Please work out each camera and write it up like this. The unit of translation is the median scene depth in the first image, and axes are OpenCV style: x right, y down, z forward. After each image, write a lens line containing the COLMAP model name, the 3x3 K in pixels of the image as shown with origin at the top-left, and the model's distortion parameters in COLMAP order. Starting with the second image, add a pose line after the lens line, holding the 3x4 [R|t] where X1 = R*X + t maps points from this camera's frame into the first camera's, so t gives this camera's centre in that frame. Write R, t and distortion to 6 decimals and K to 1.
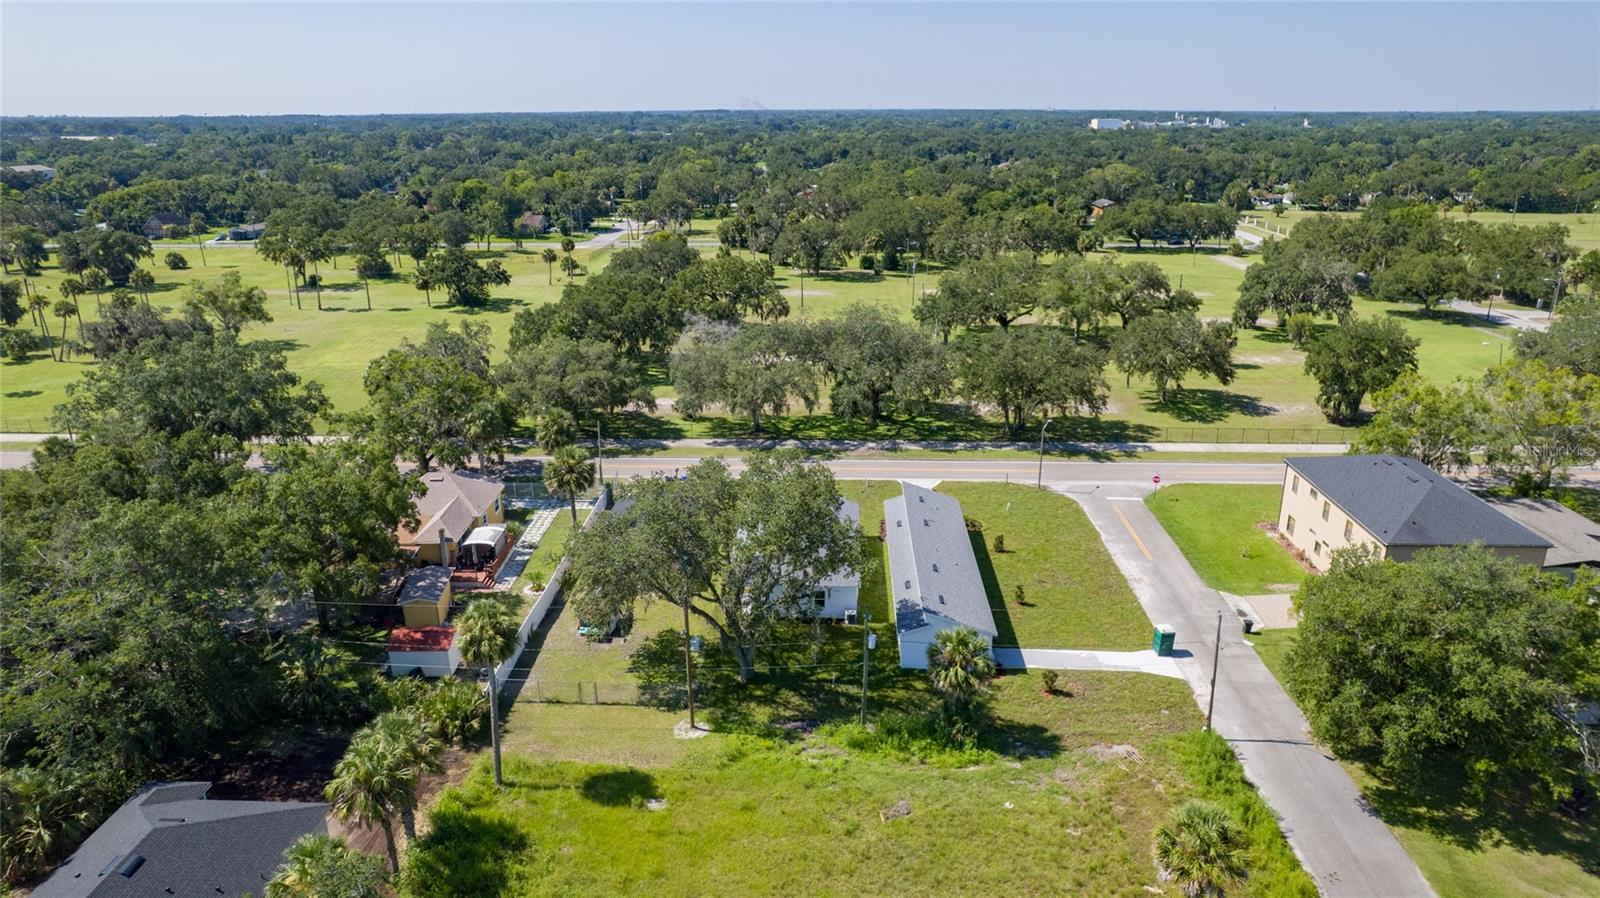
lens RADIAL K [[1025.2, 0, 802.5], [0, 1025.2, 455.8], [0, 0, 1]] dist [-0.083645, 0.078771]
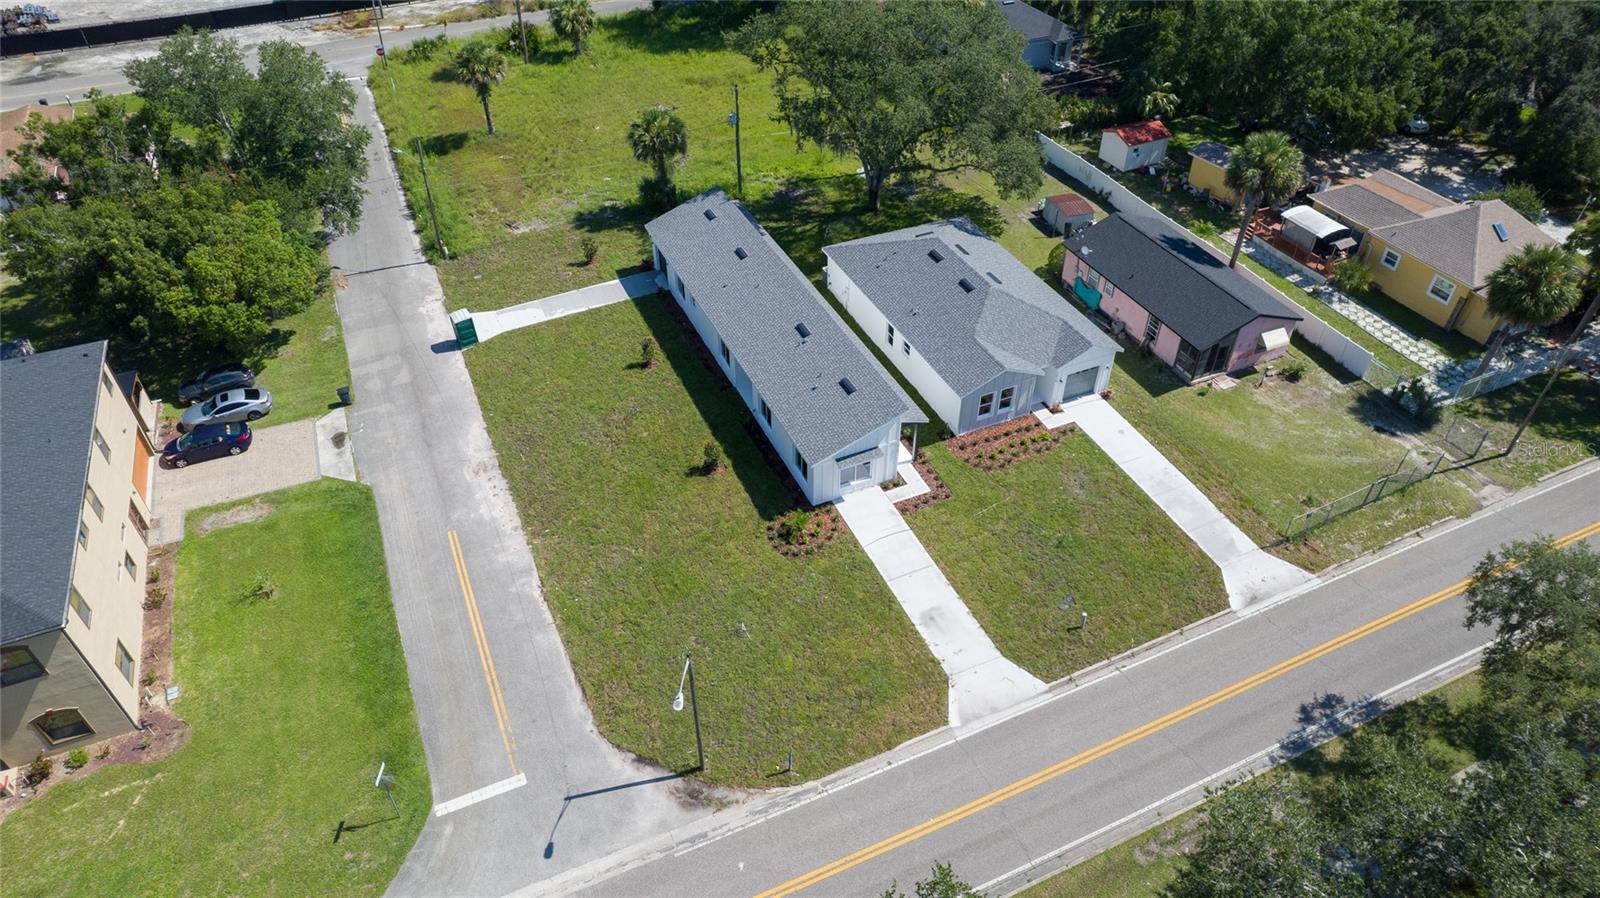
lens RADIAL K [[1025.2, 0, 802.5], [0, 1025.2, 455.8], [0, 0, 1]] dist [-0.083645, 0.078771]
pose [[-0.895808, 0.295056, -0.332370, 0.252110], [-0.140265, 0.521928, 0.841378, -0.304530], [0.421727, 0.800333, -0.426161, 0.944222]]
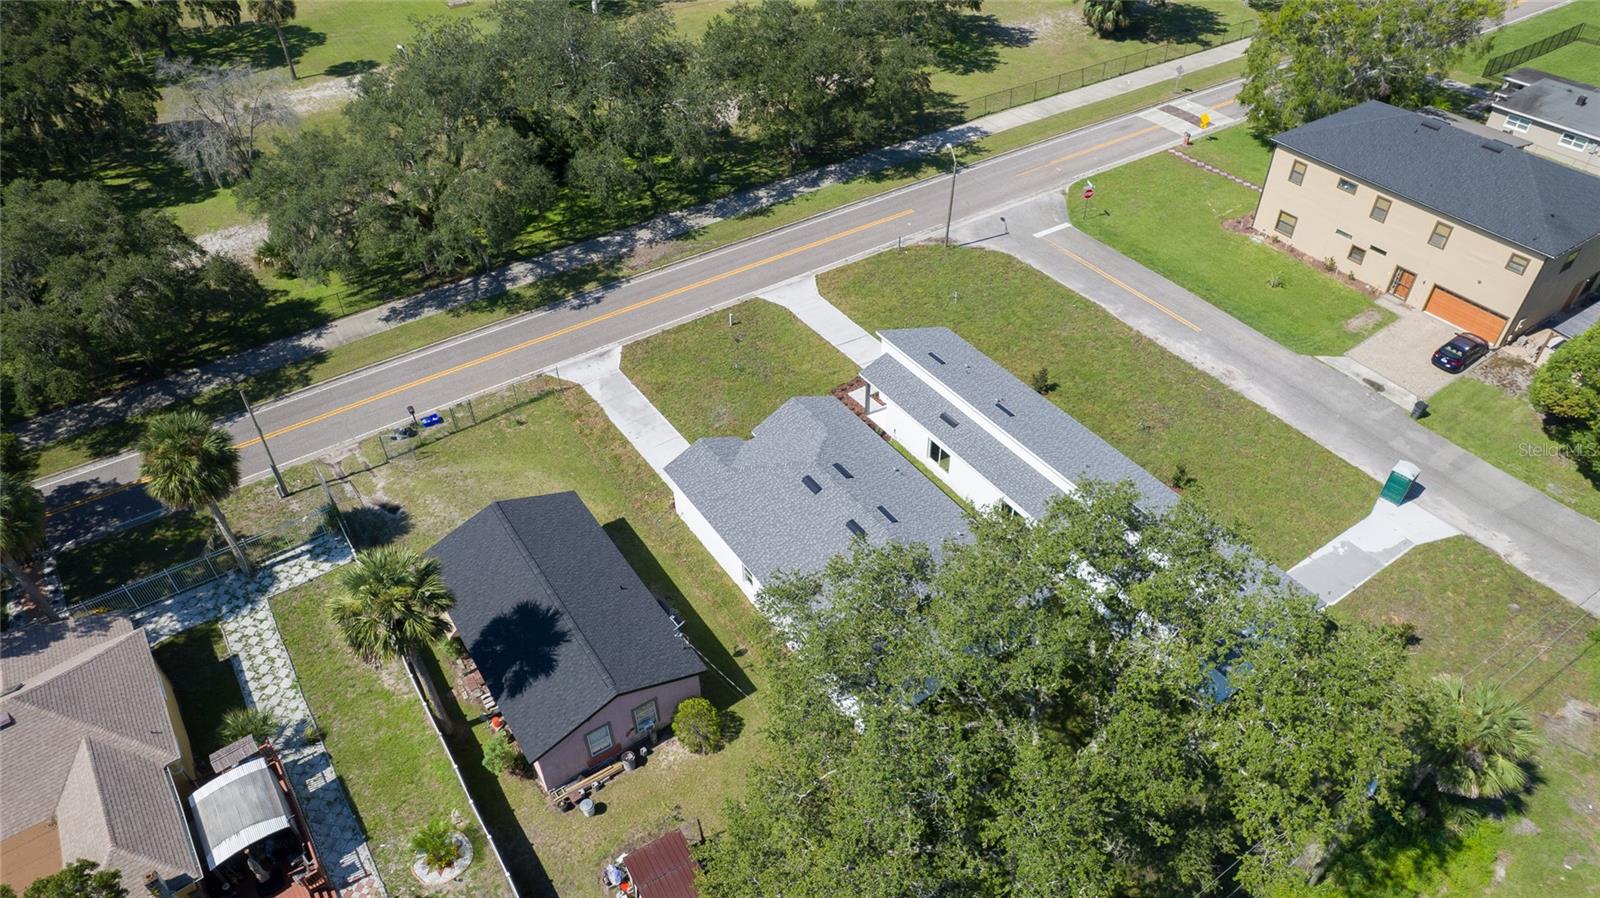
lens RADIAL K [[1032.0, 0, 803.8], [0, 1032.0, 447.0], [0, 0, 1]] dist [-0.081128, 0.071159]
pose [[0.807691, -0.387074, 0.444756, -0.181290], [0.195249, 0.887360, 0.417697, -0.136777], [-0.556338, -0.250532, 0.792289, 0.408658]]
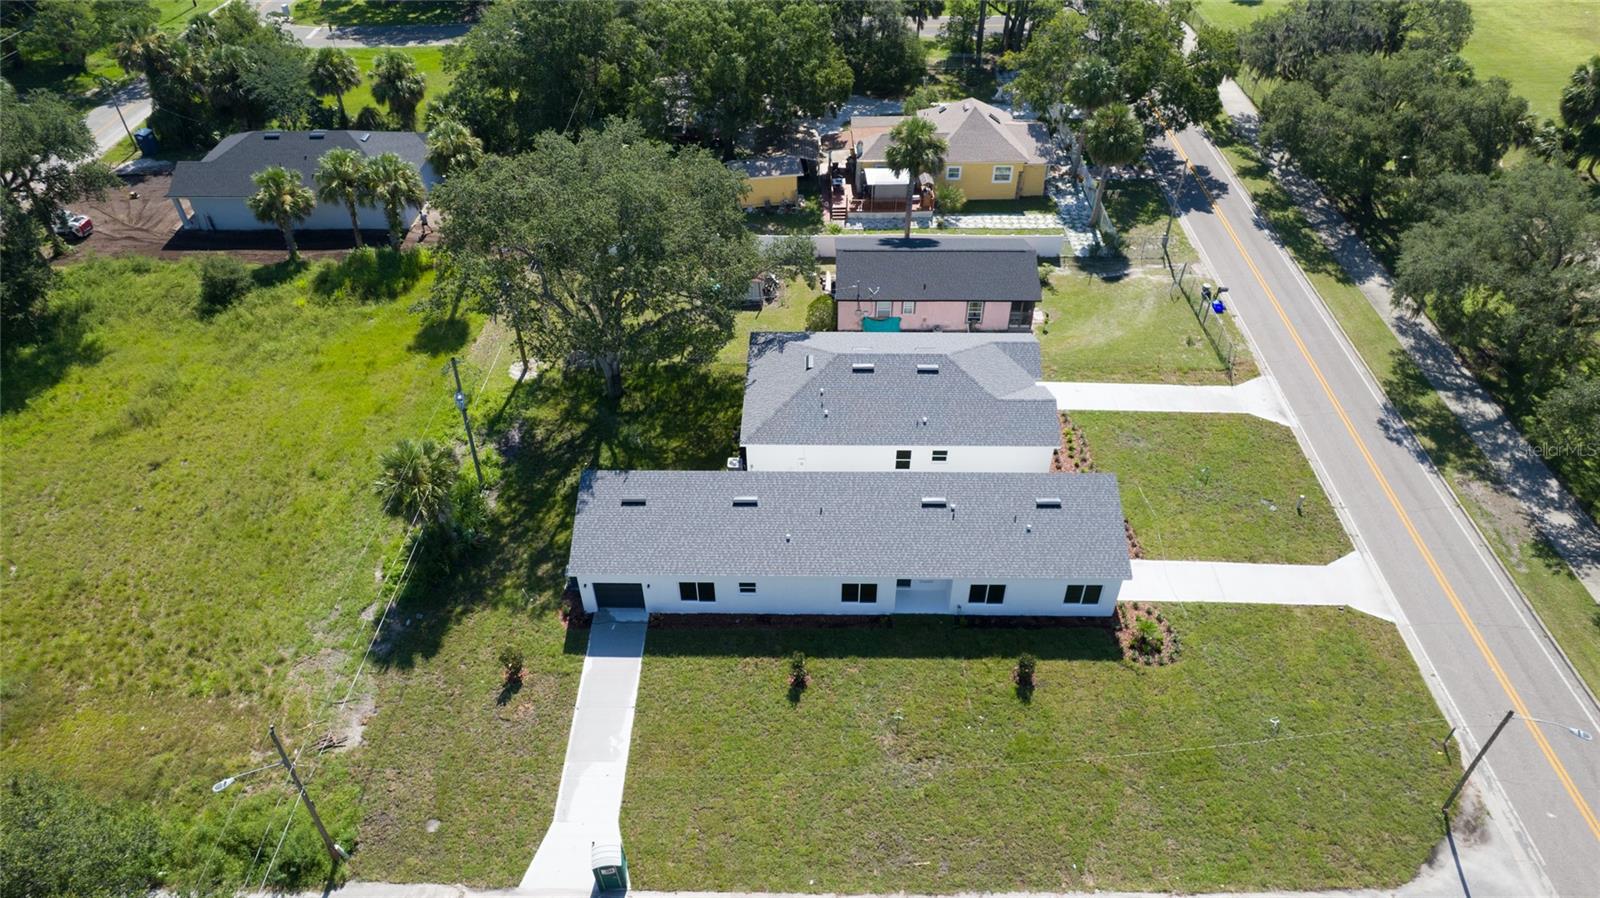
lens RADIAL K [[1025.2, 0, 802.5], [0, 1025.2, 455.8], [0, 0, 1]] dist [-0.083645, 0.078771]
pose [[0.022965, 0.660955, -0.750074, 0.370800], [-0.319754, 0.715718, 0.620891, -0.197434], [0.947222, 0.225580, 0.227779, 0.563940]]
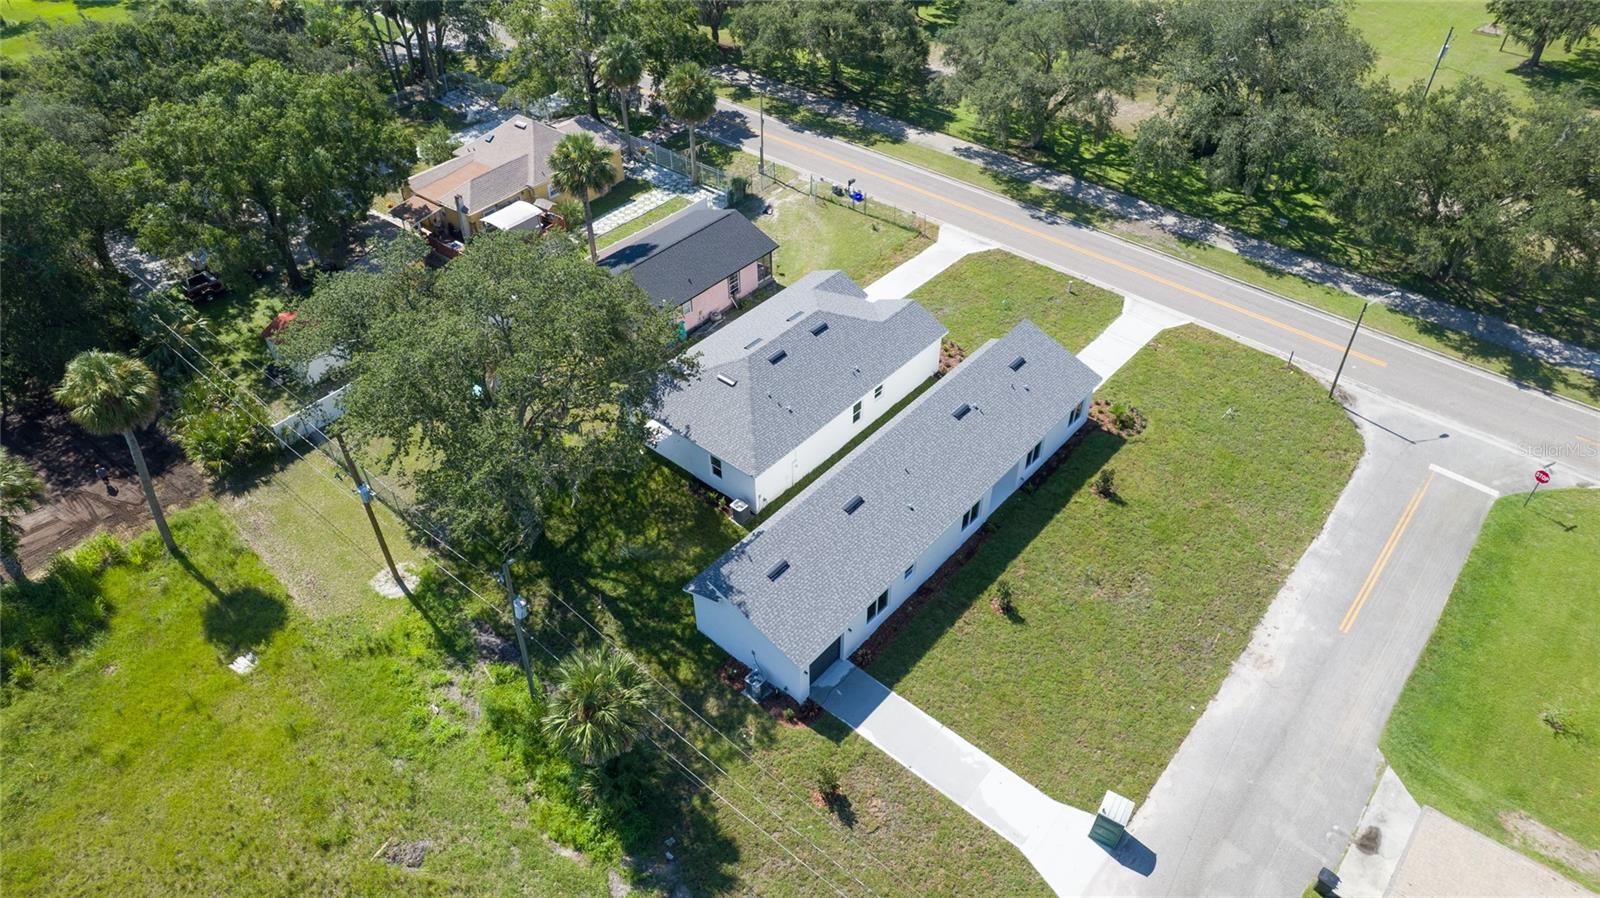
lens RADIAL K [[1032.0, 0, 803.8], [0, 1032.0, 447.0], [0, 0, 1]] dist [-0.081128, 0.071159]
pose [[0.783363, 0.404902, -0.471590, 0.244356], [-0.196638, 0.881185, 0.429939, -0.114124], [0.589641, -0.244066, 0.769906, 0.329974]]
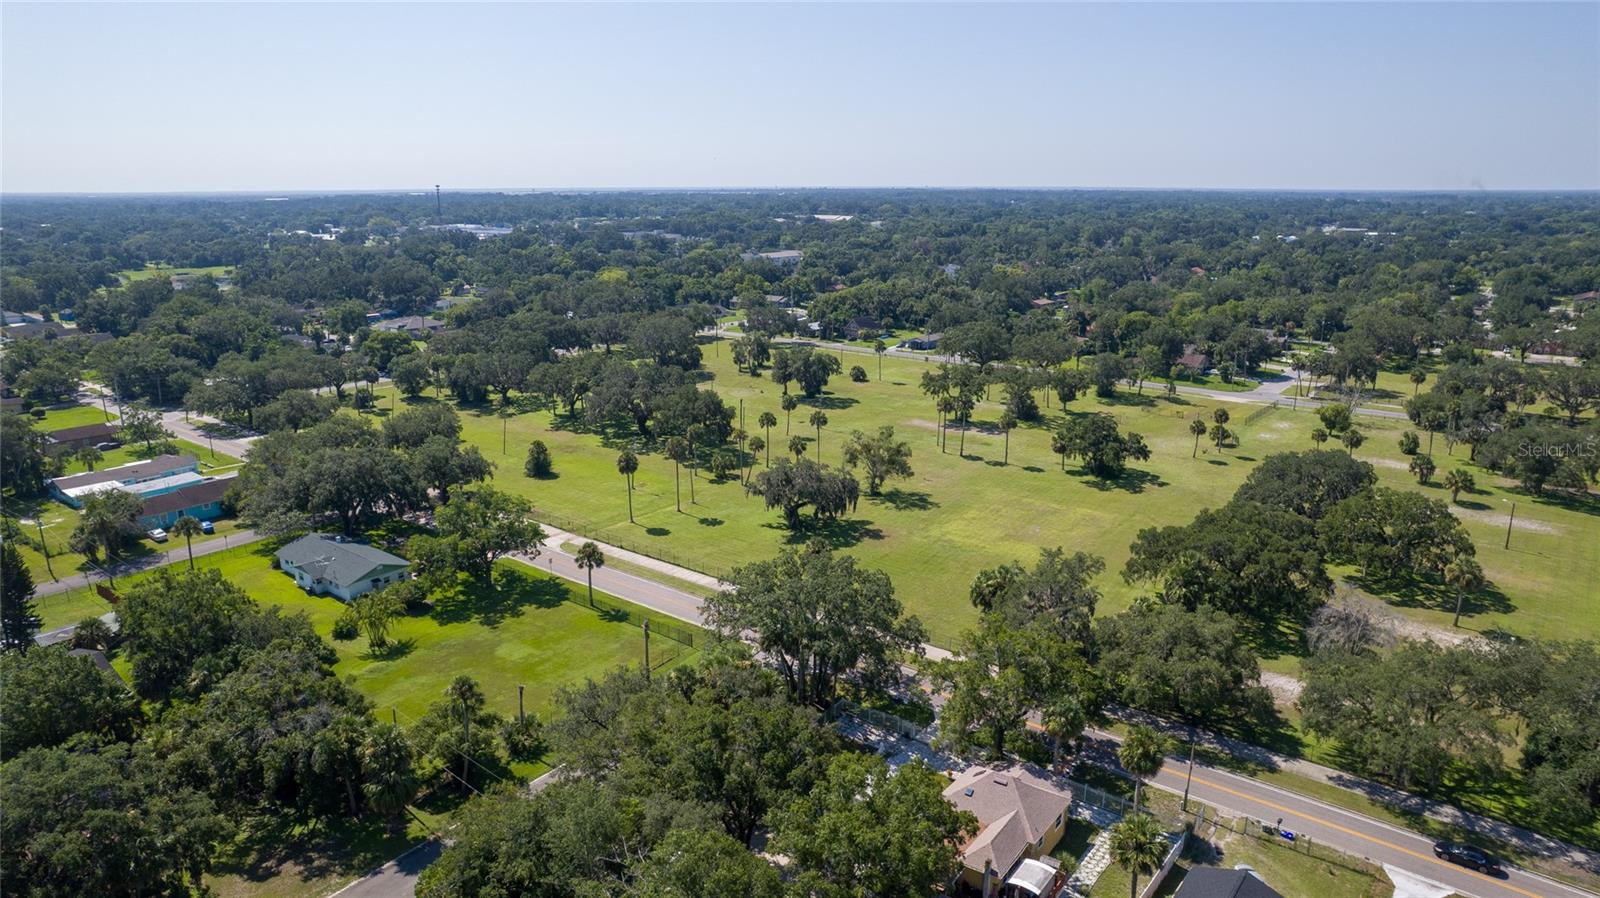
lens RADIAL K [[1025.2, 0, 802.5], [0, 1025.2, 455.8], [0, 0, 1]] dist [-0.083645, 0.078771]
pose [[0.807160, 0.154061, -0.569876, -0.014708], [-0.191887, 0.981396, -0.006472, -0.177515], [0.558276, 0.114576, 0.821705, 0.069285]]
